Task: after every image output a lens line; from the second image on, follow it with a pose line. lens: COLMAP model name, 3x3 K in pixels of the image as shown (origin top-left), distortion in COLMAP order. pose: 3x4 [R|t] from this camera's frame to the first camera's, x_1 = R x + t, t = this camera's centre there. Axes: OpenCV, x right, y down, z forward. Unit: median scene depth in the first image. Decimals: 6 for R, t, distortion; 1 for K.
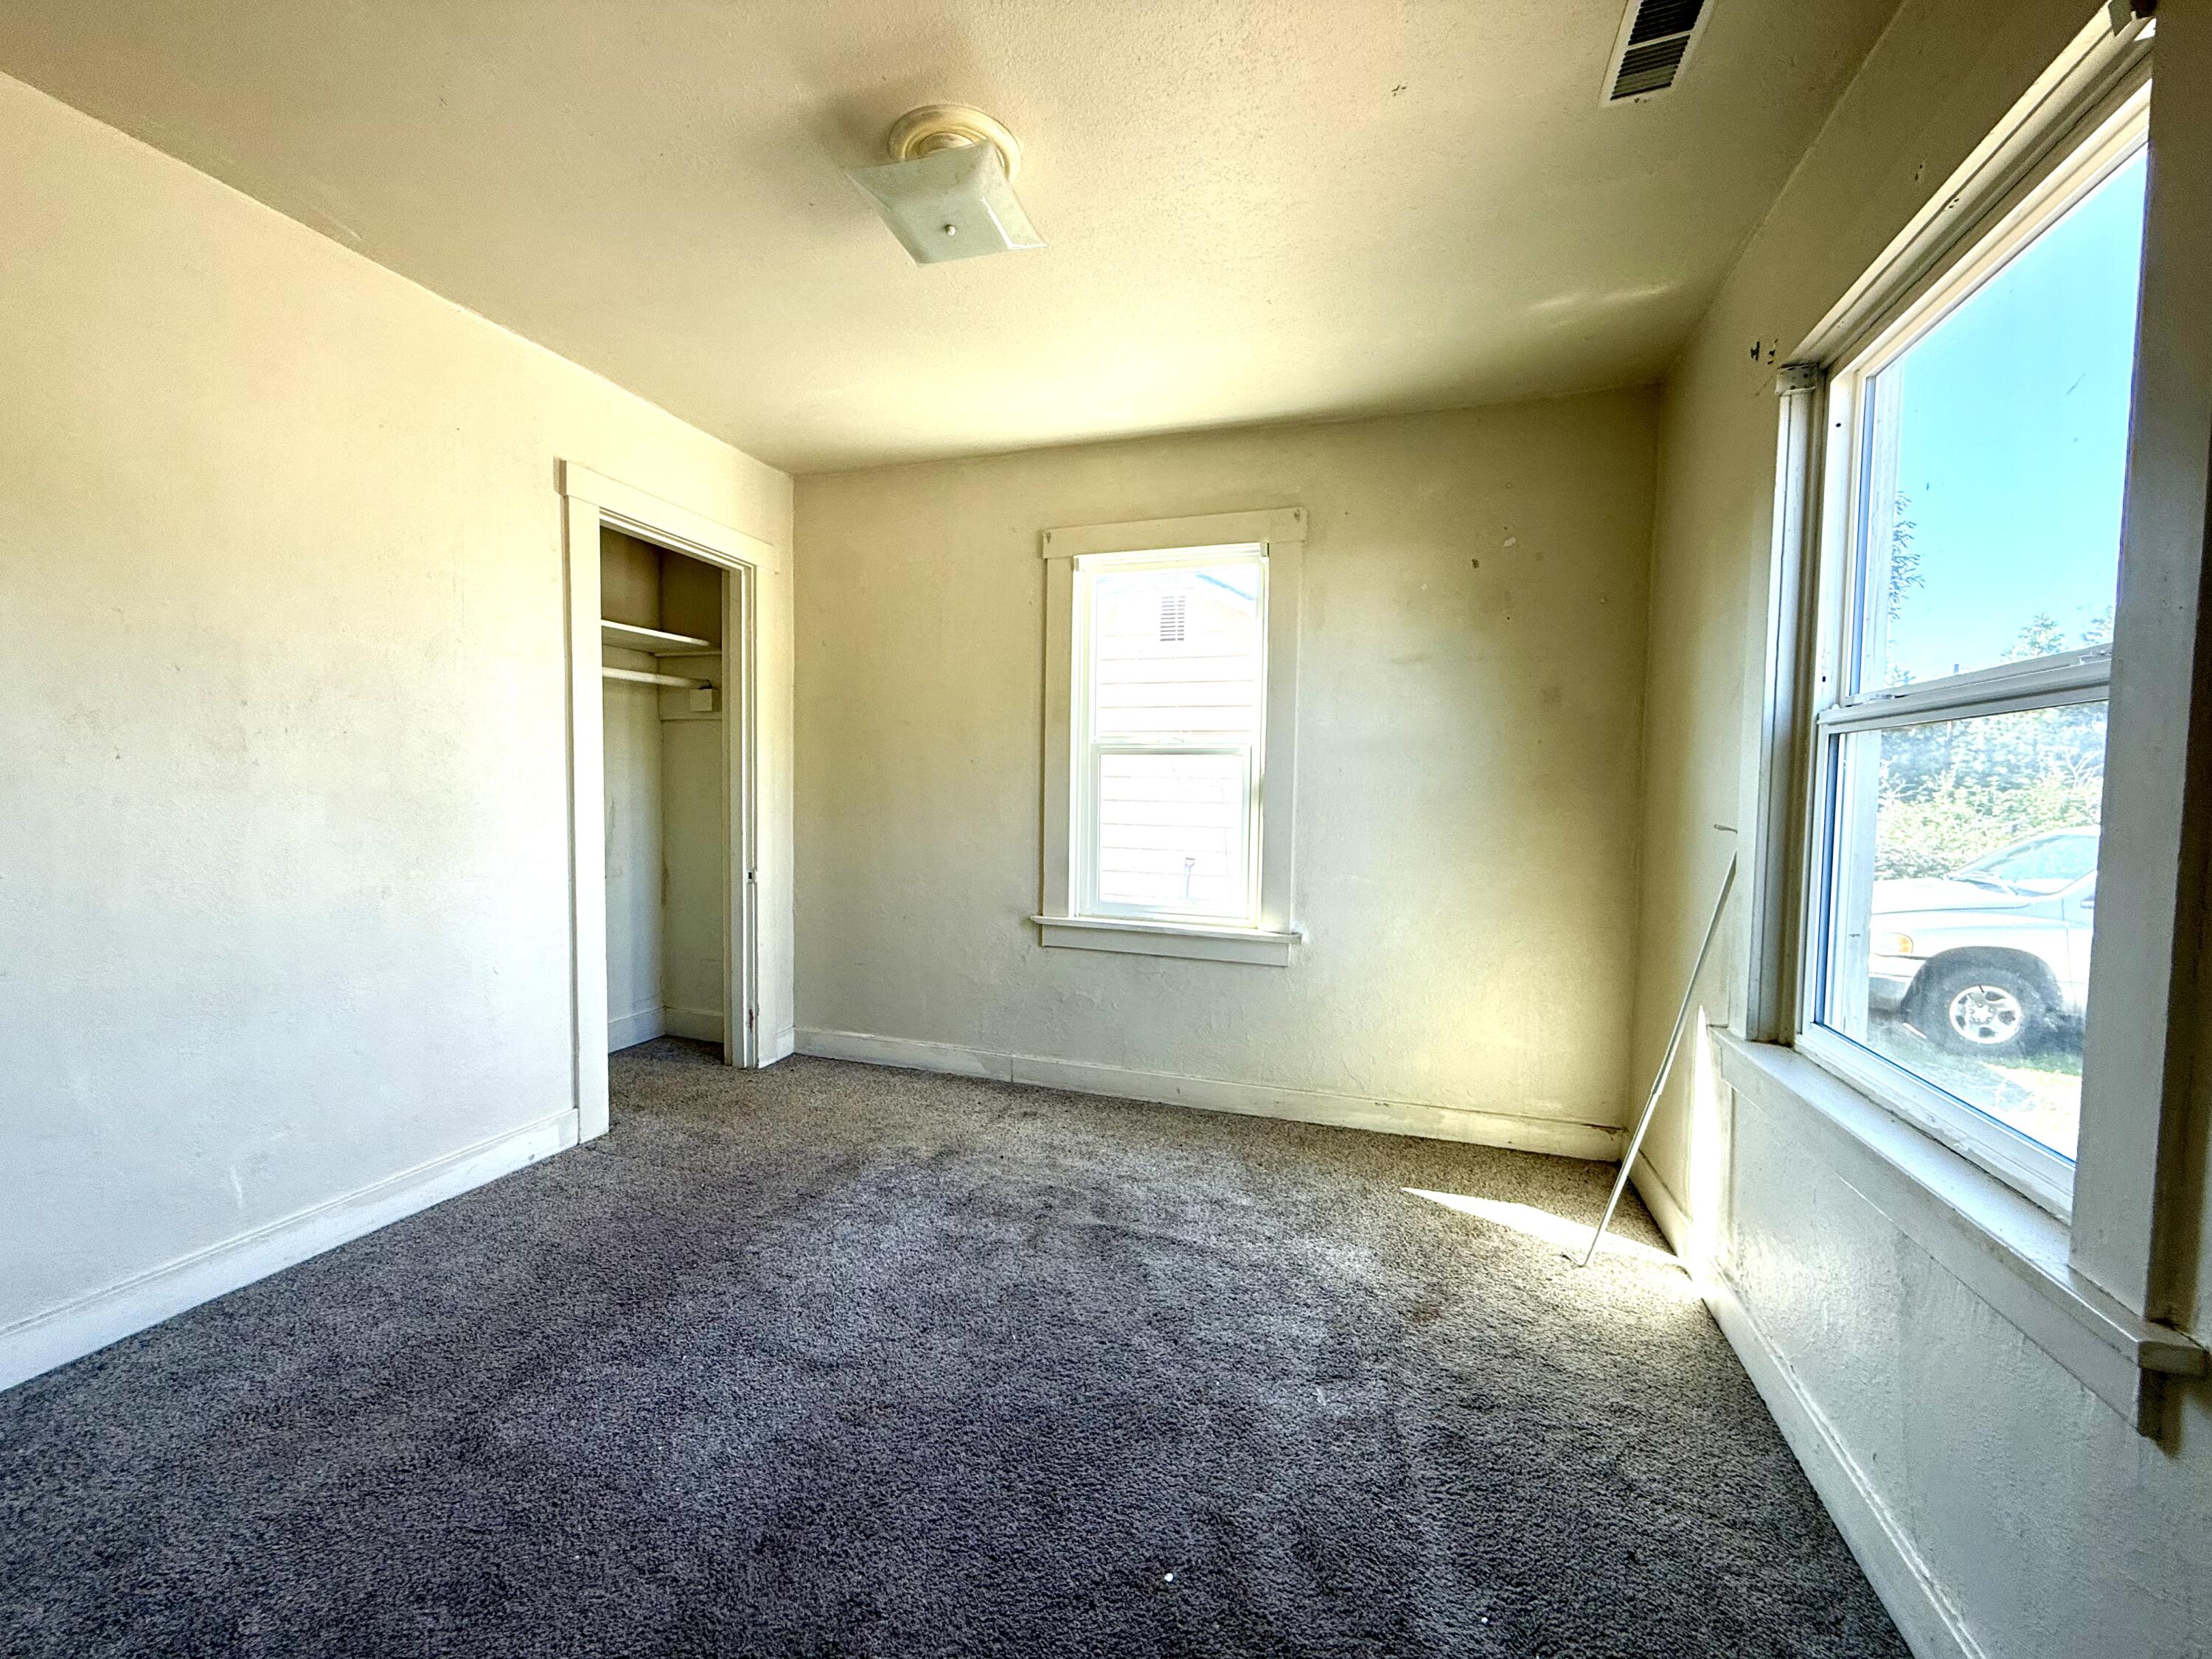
lens RADIAL K [[880.2, 0, 1106.0], [0, 880.2, 829.5], [0, 0, 1]] dist [0.000170, -0.000528]
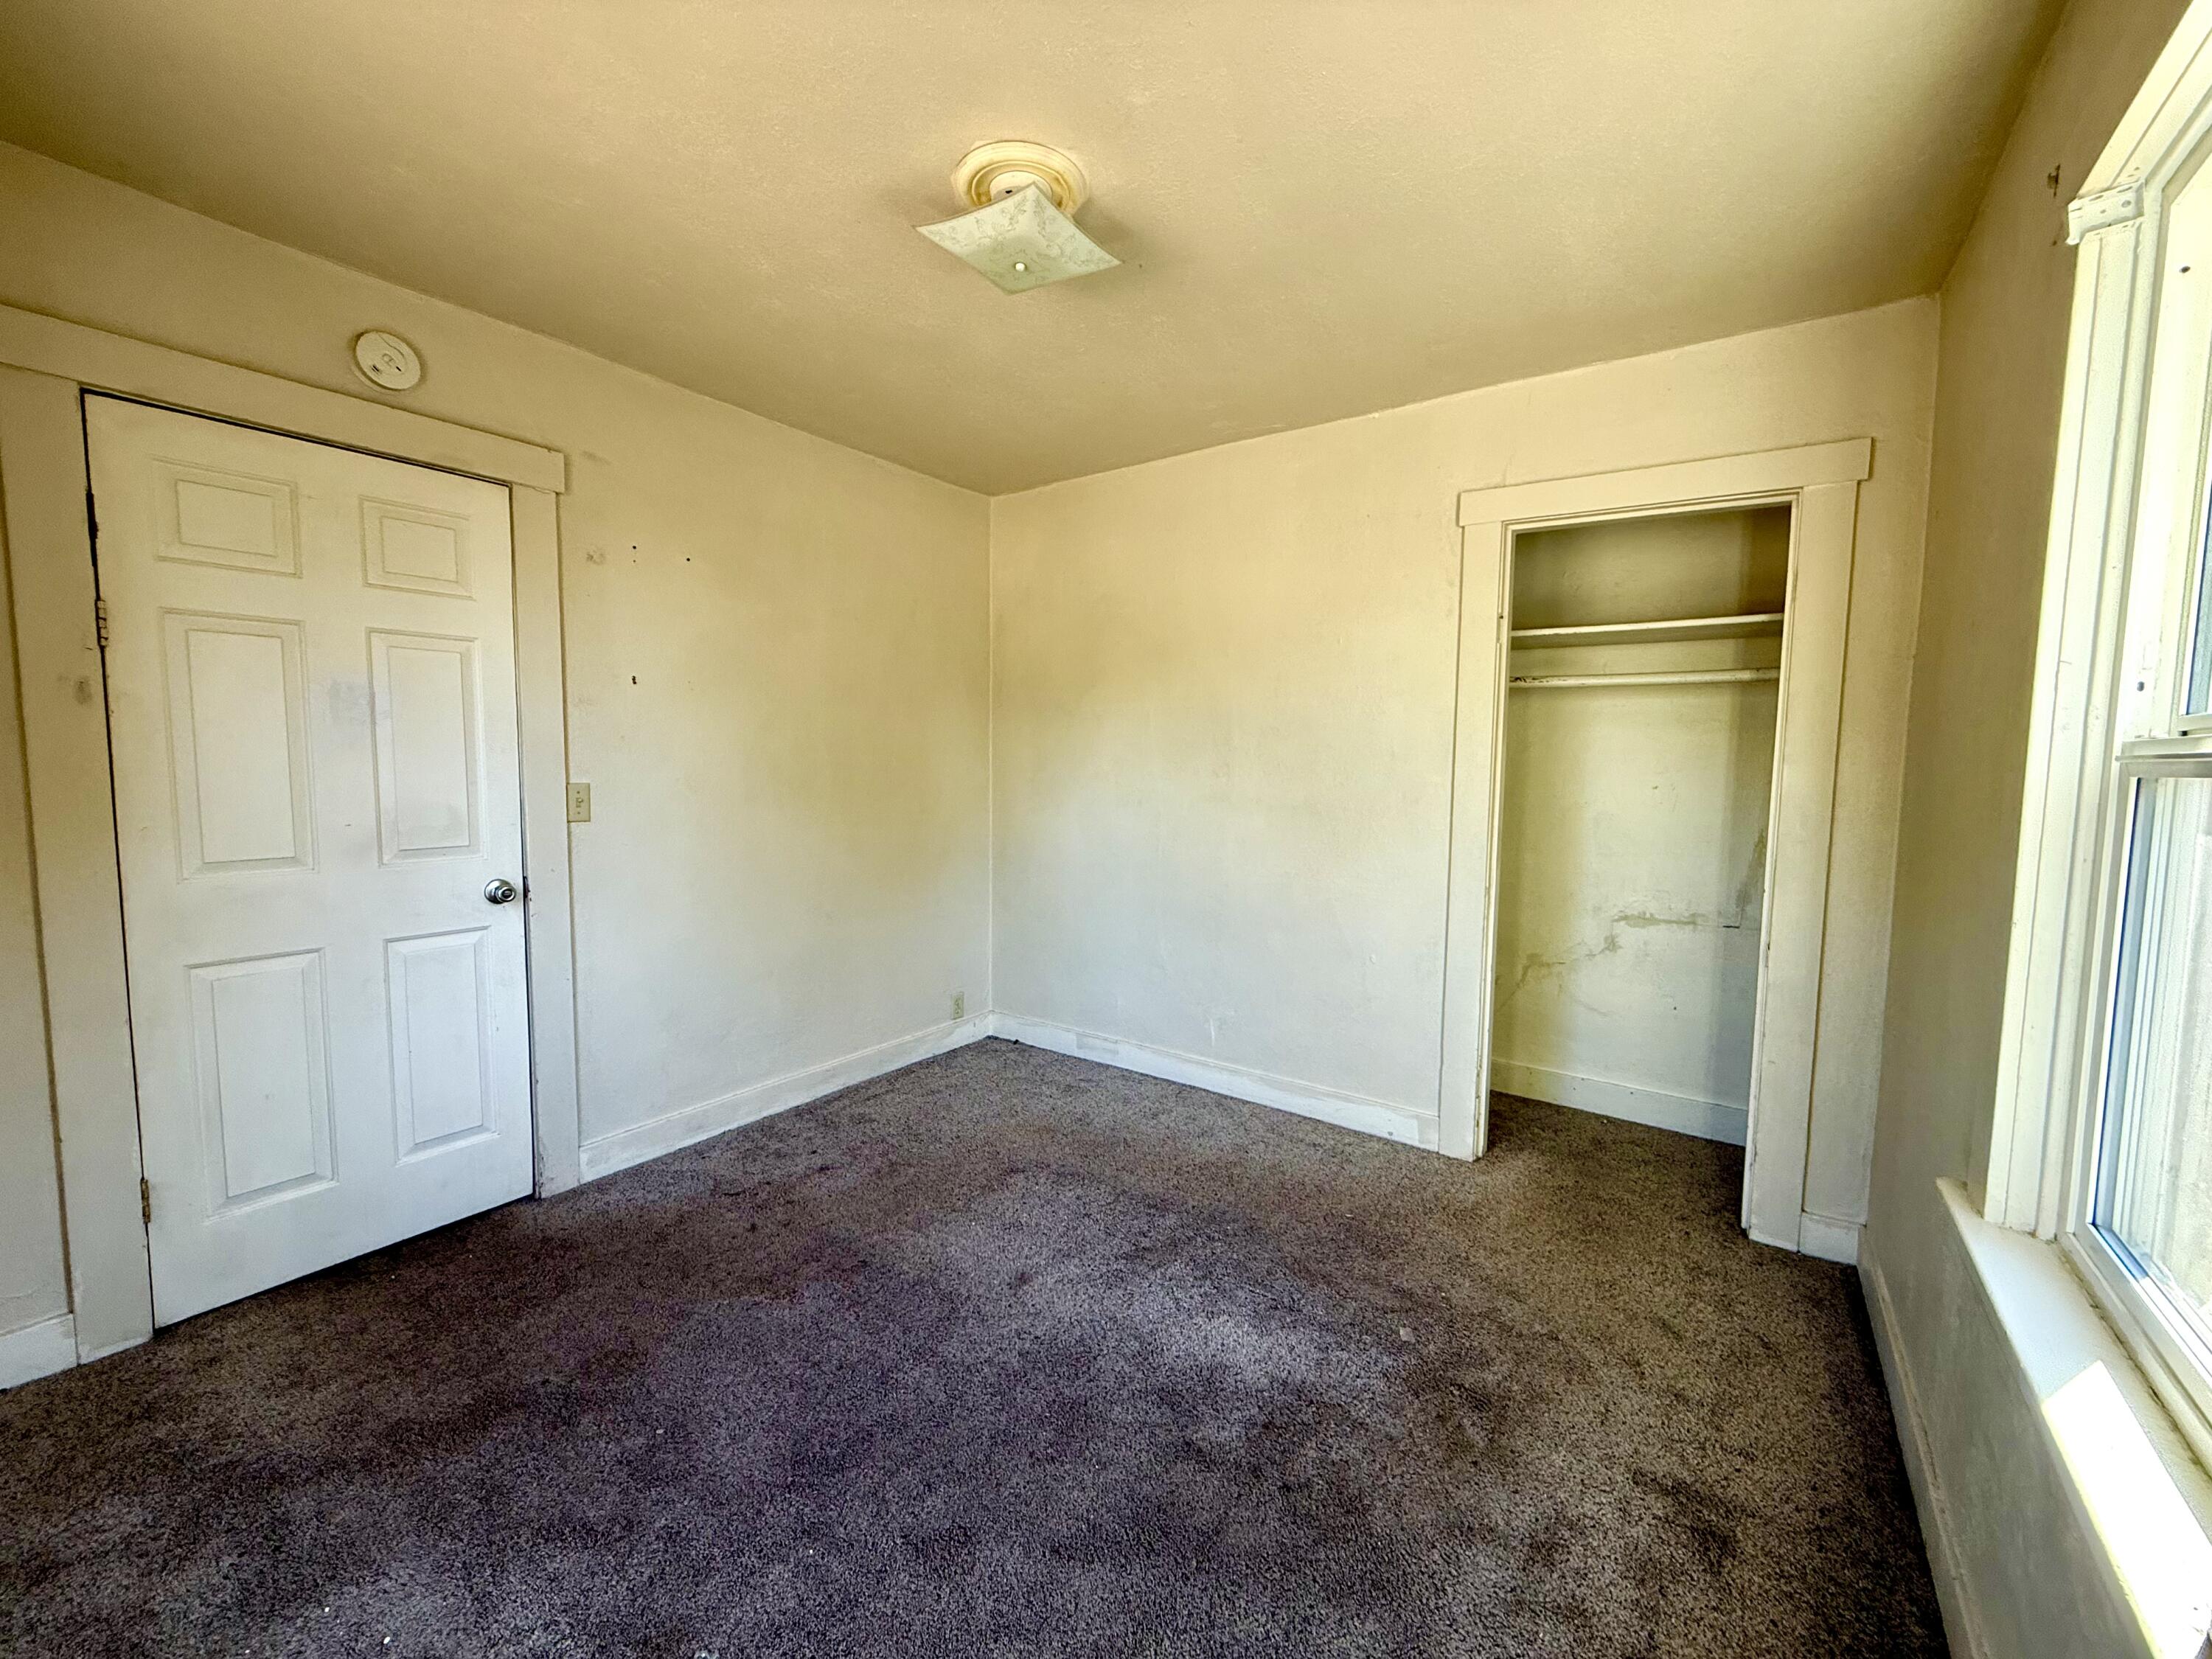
lens RADIAL K [[888.0, 0, 1104.0], [0, 888.0, 831.2], [0, 0, 1]] dist [-0.000055, -0.000155]
pose [[-0.288594, 0.064054, -0.955307, 0.530735], [-0.072685, 0.993415, 0.088567, -0.090665], [0.954689, 0.094997, -0.282038, 0.945055]]
